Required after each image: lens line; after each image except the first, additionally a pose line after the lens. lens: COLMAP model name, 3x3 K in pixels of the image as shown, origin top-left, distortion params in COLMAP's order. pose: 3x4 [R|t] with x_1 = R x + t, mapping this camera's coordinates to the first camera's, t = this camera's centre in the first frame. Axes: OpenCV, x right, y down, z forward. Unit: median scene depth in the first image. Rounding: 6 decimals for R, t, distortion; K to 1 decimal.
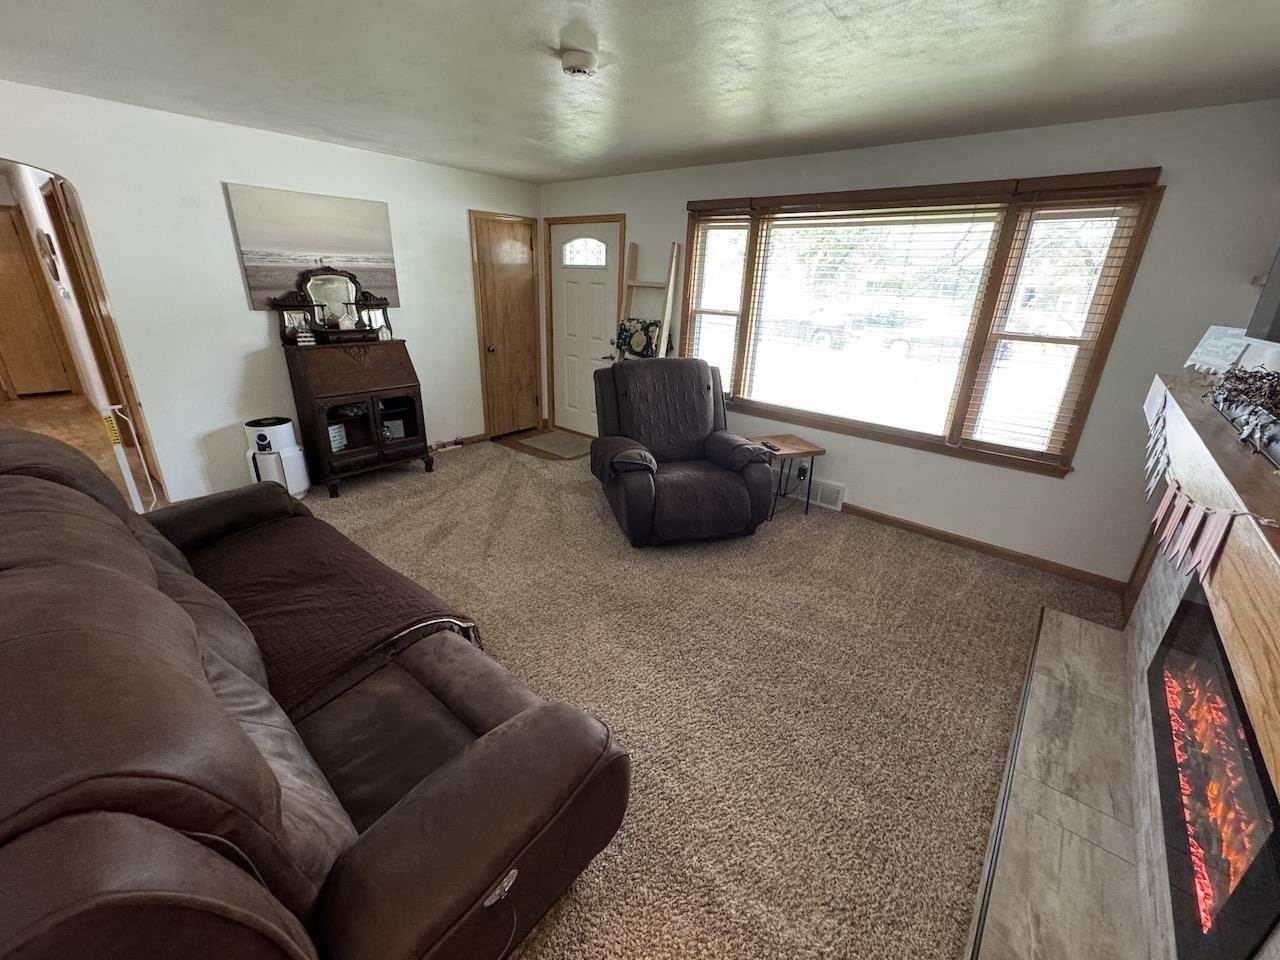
lens RADIAL K [[530.4, 0, 644.2], [0, 530.4, 483.2], [0, 0, 1]] dist [-0.003863, -0.002089]
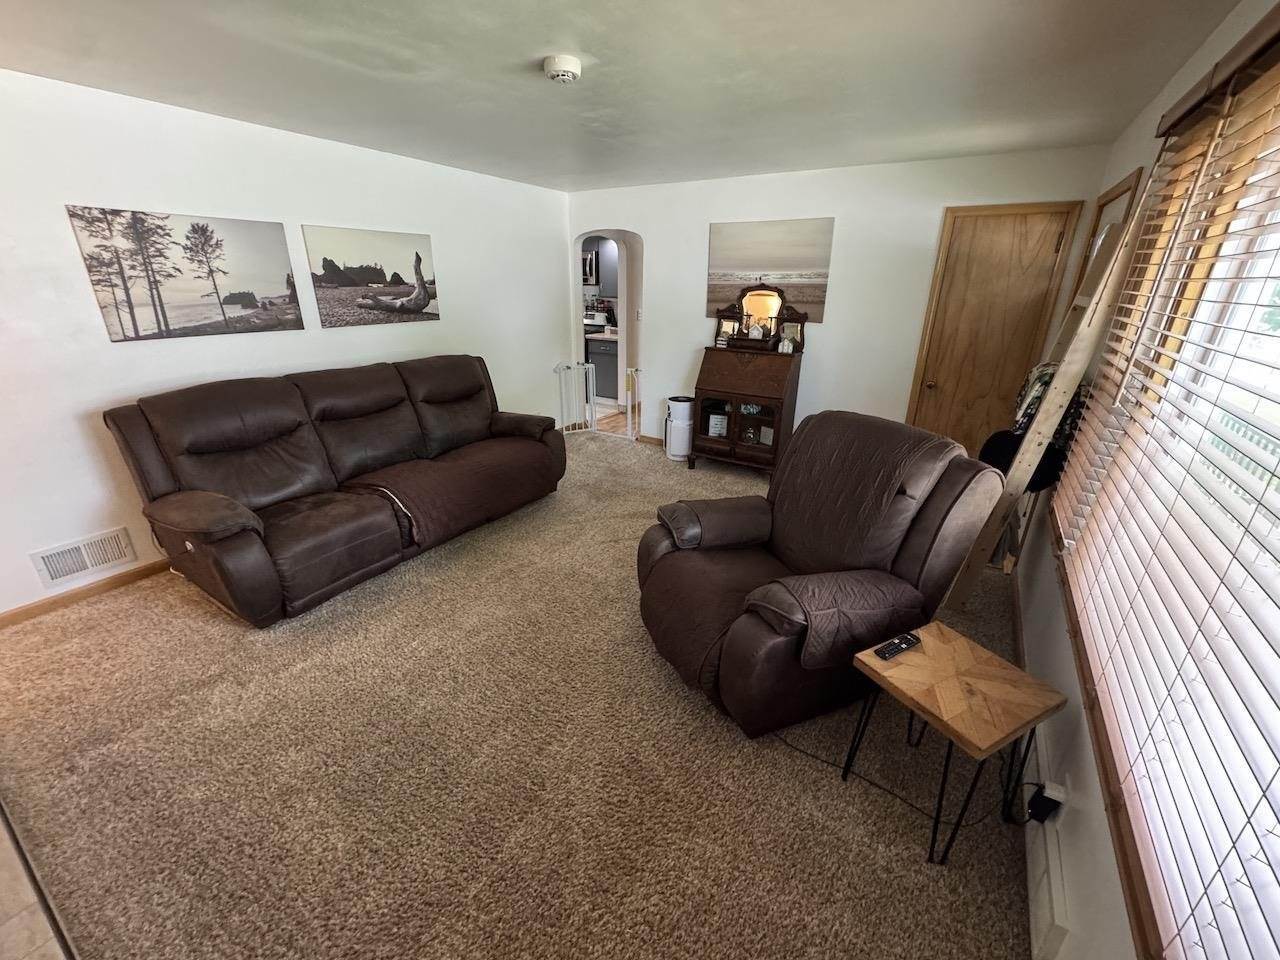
lens RADIAL K [[530.4, 0, 641.2], [0, 530.4, 485.8], [0, 0, 1]] dist [-0.003863, -0.002089]
pose [[0.118284, 0.328843, -0.936948, 0.946314], [-0.364904, 0.891945, 0.266981, -0.373586], [0.923501, 0.310317, 0.225499, 1.034566]]
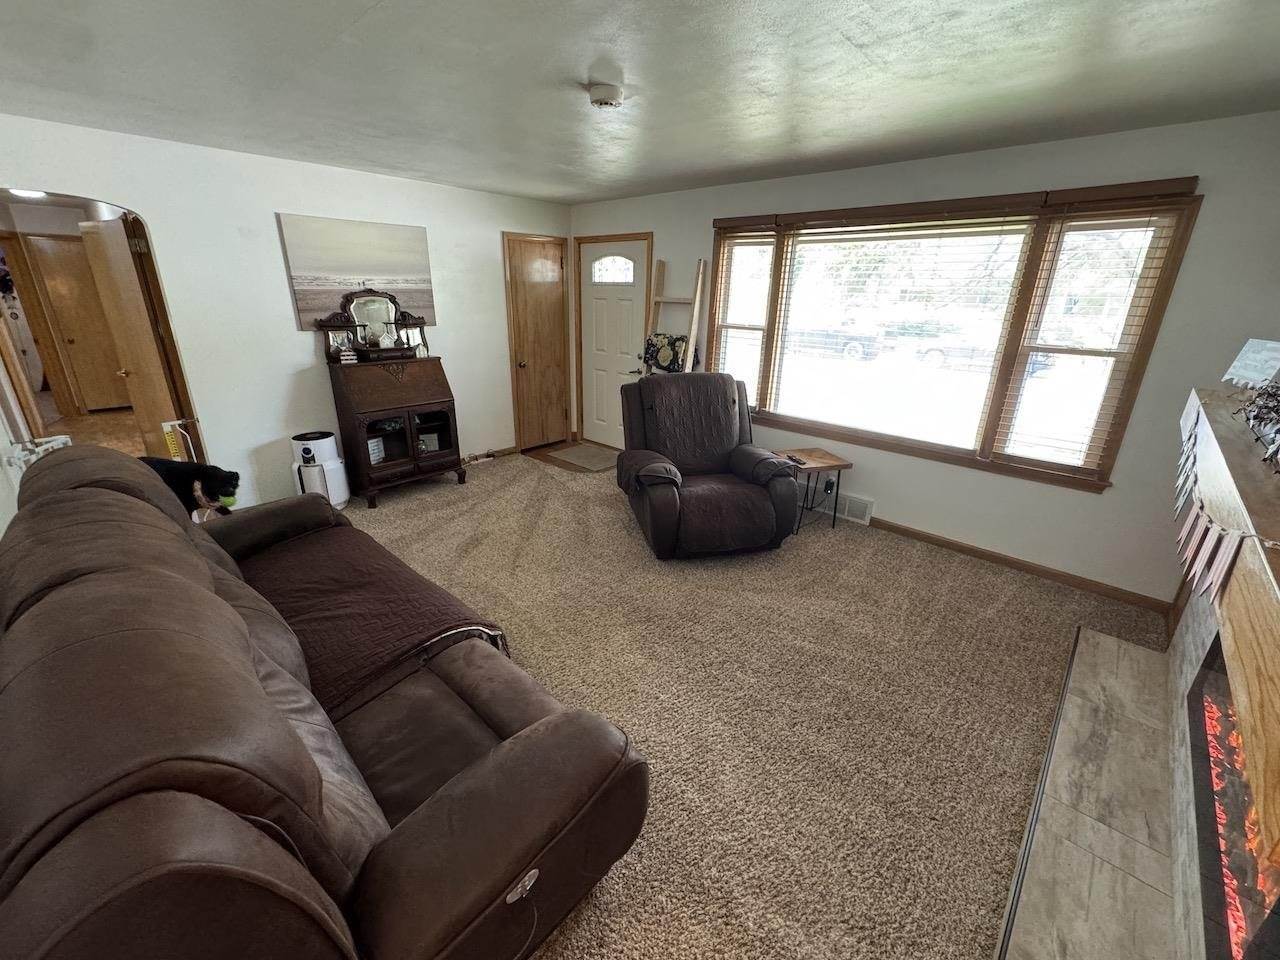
lens RADIAL K [[530.4, 0, 642.1], [0, 530.4, 482.8], [0, 0, 1]] dist [-0.003863, -0.002089]
pose [[0.998311, 0.003971, -0.057956, 0.009442], [-0.005264, 0.999741, -0.022160, -0.004048], [0.057853, 0.022428, 0.998073, -0.020152]]
